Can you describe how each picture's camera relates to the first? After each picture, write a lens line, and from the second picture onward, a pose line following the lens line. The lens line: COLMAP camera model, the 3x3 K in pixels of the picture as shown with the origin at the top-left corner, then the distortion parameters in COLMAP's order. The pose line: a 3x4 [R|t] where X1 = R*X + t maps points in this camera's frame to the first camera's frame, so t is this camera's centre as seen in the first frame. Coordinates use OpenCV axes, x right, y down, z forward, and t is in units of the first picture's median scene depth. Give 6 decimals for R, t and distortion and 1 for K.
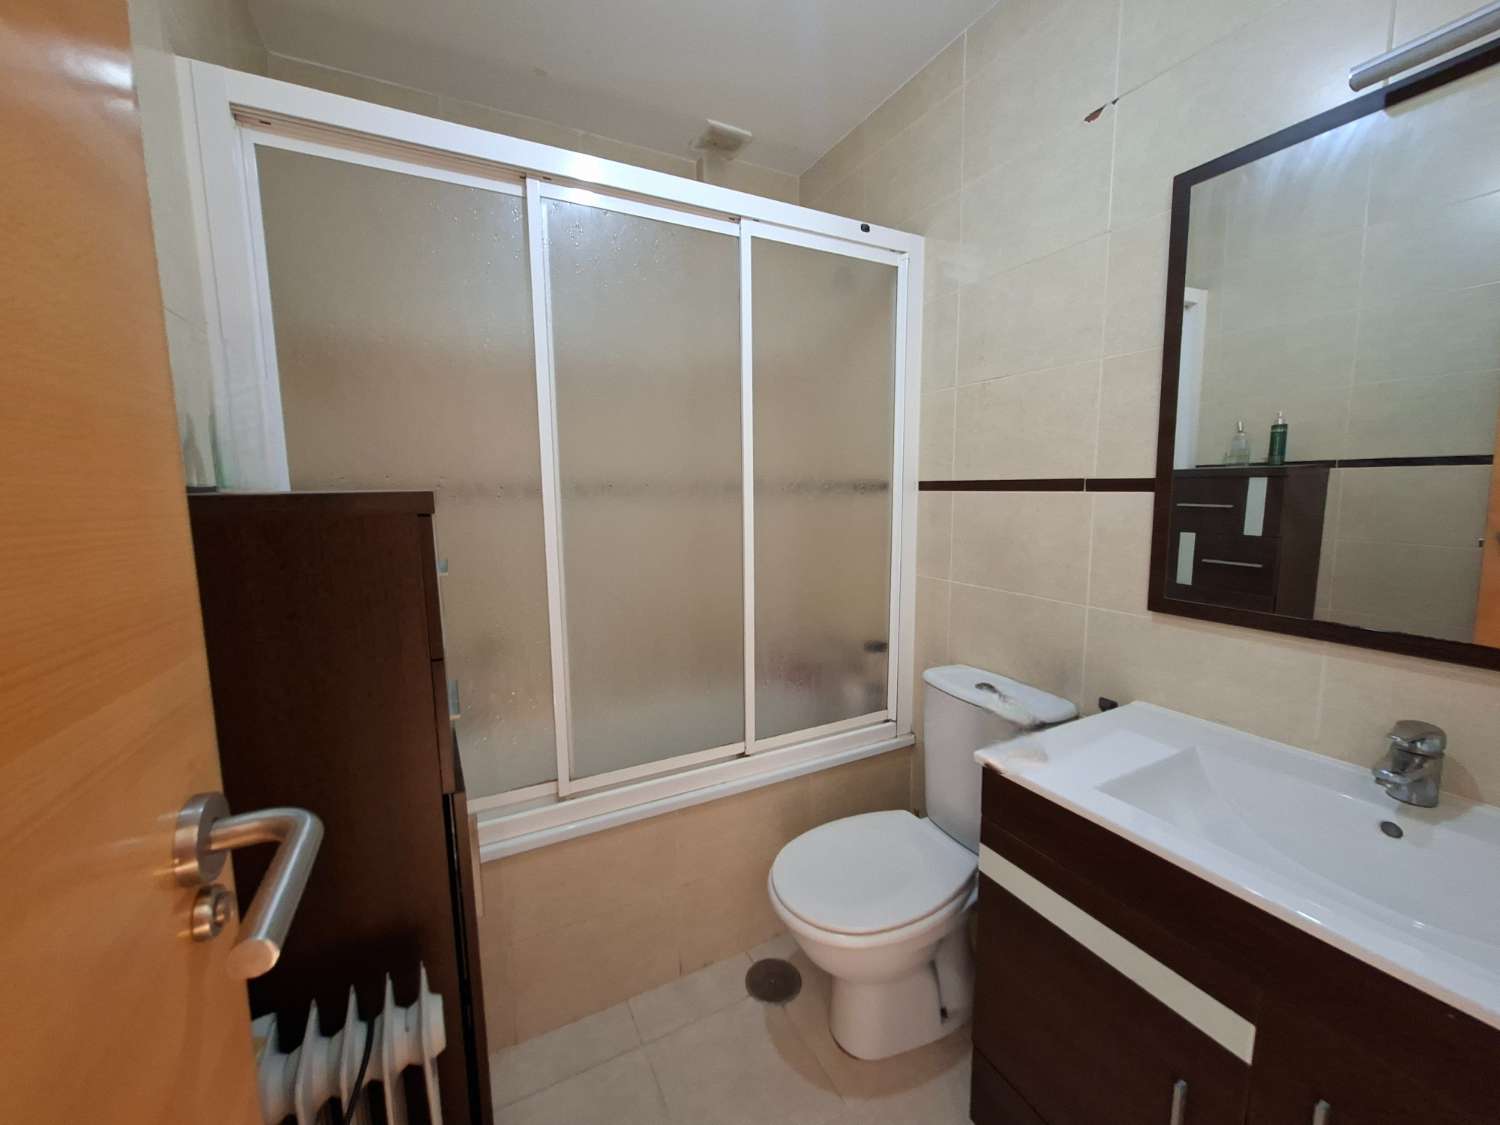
lens RADIAL K [[595.2, 0, 752.5], [0, 595.2, 561.9], [0, 0, 1]] dist [-0.000335, -0.002091]
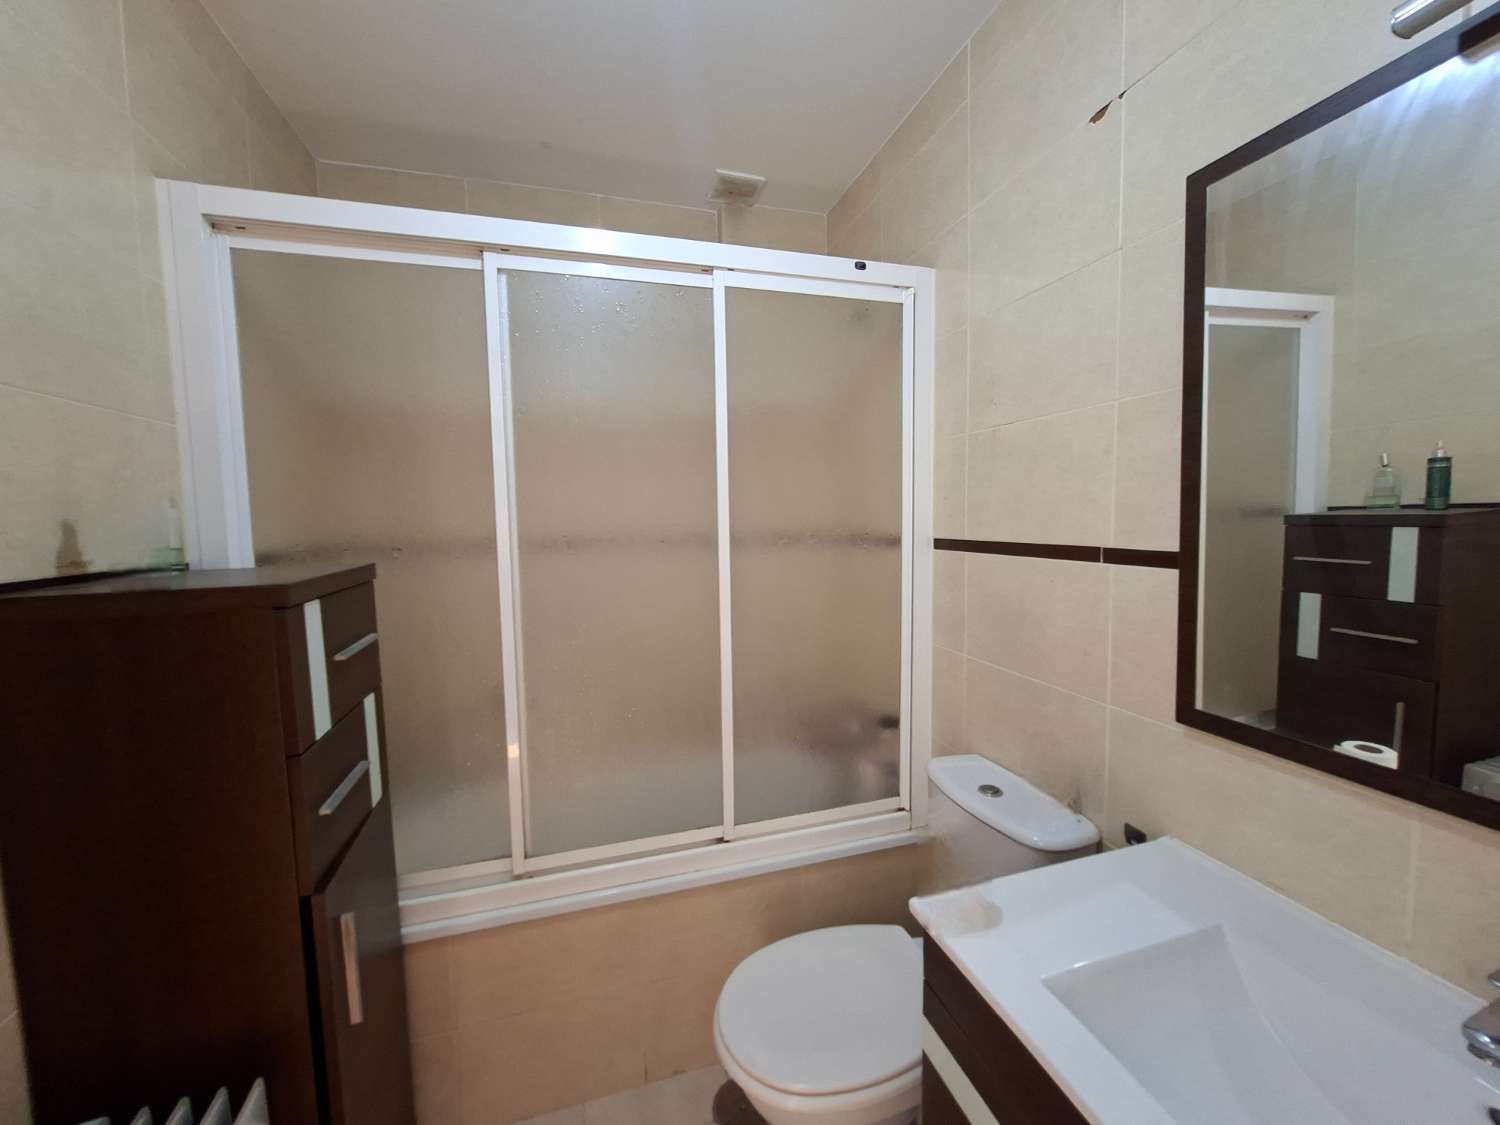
lens RADIAL K [[595.2, 0, 740.7], [0, 595.2, 563.1], [0, 0, 1]] dist [-0.000335, -0.002091]
pose [[0.981370, 0.005959, -0.192035, 0.217167], [-0.015346, 0.998757, -0.047432, -0.067305], [0.191513, 0.049495, 0.980241, 0.104947]]
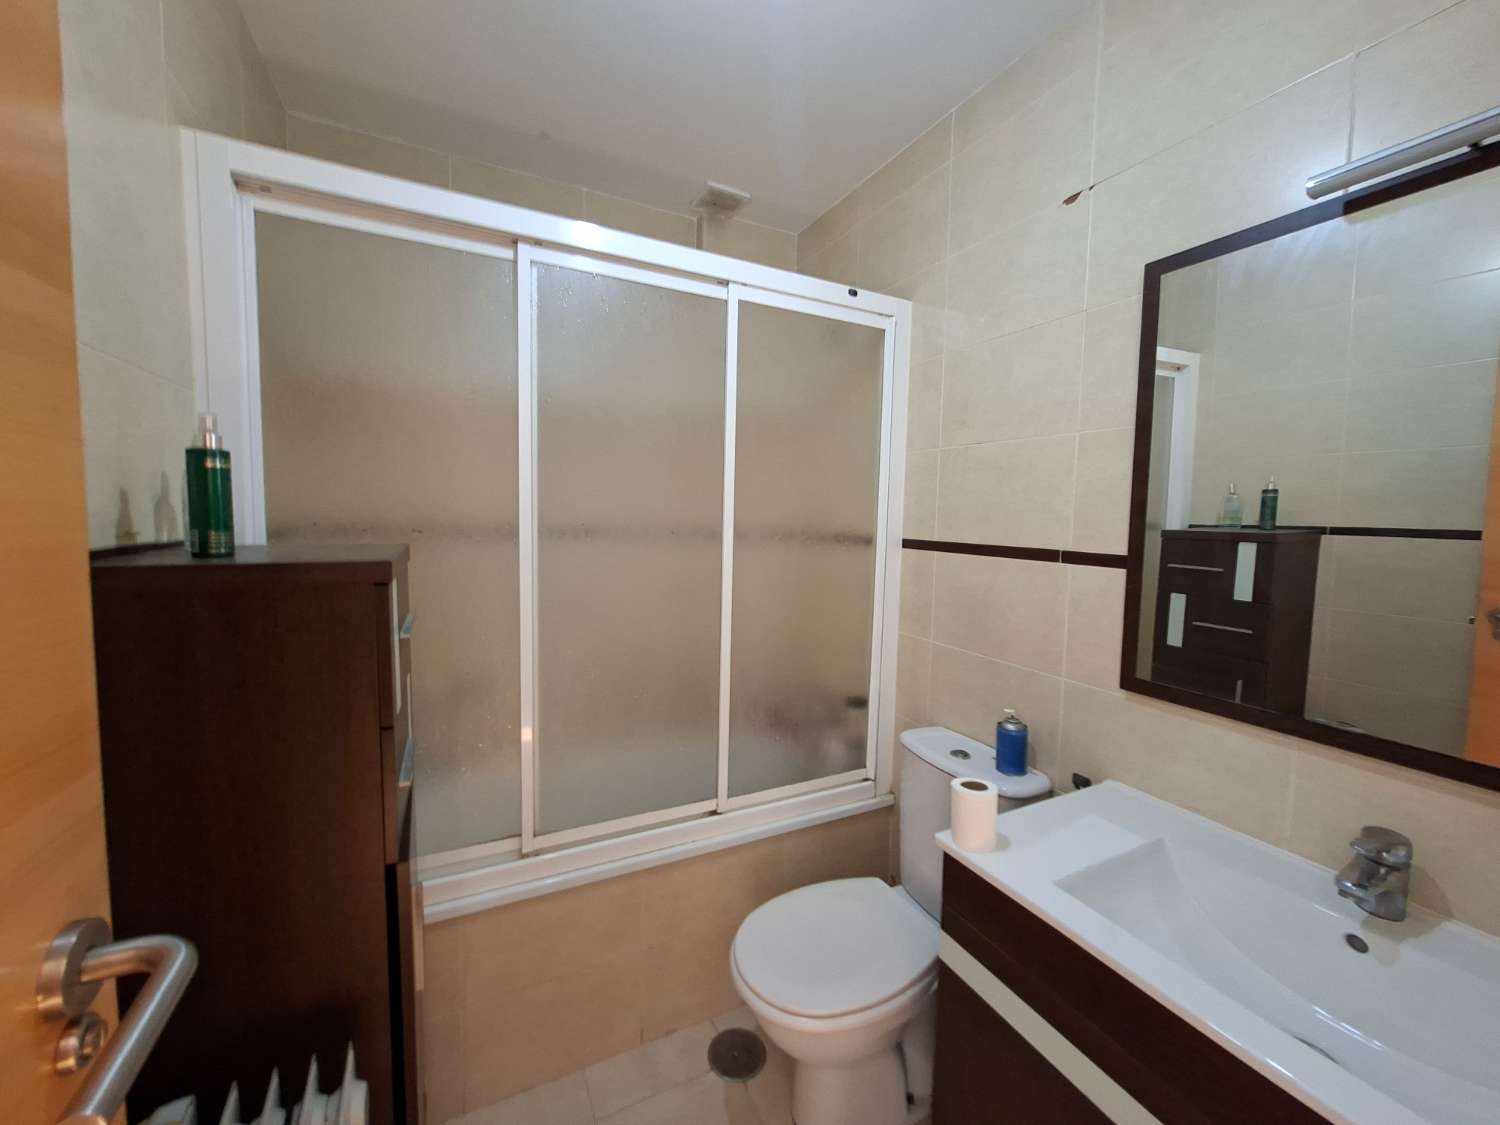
lens RADIAL K [[595.2, 0, 751.3], [0, 595.2, 561.8], [0, 0, 1]] dist [-0.000335, -0.002091]
pose [[0.999383, 0.033601, -0.010190, 0.047132], [-0.034057, 0.998241, -0.048523, -0.050738], [0.008542, 0.048840, 0.998770, -0.000690]]
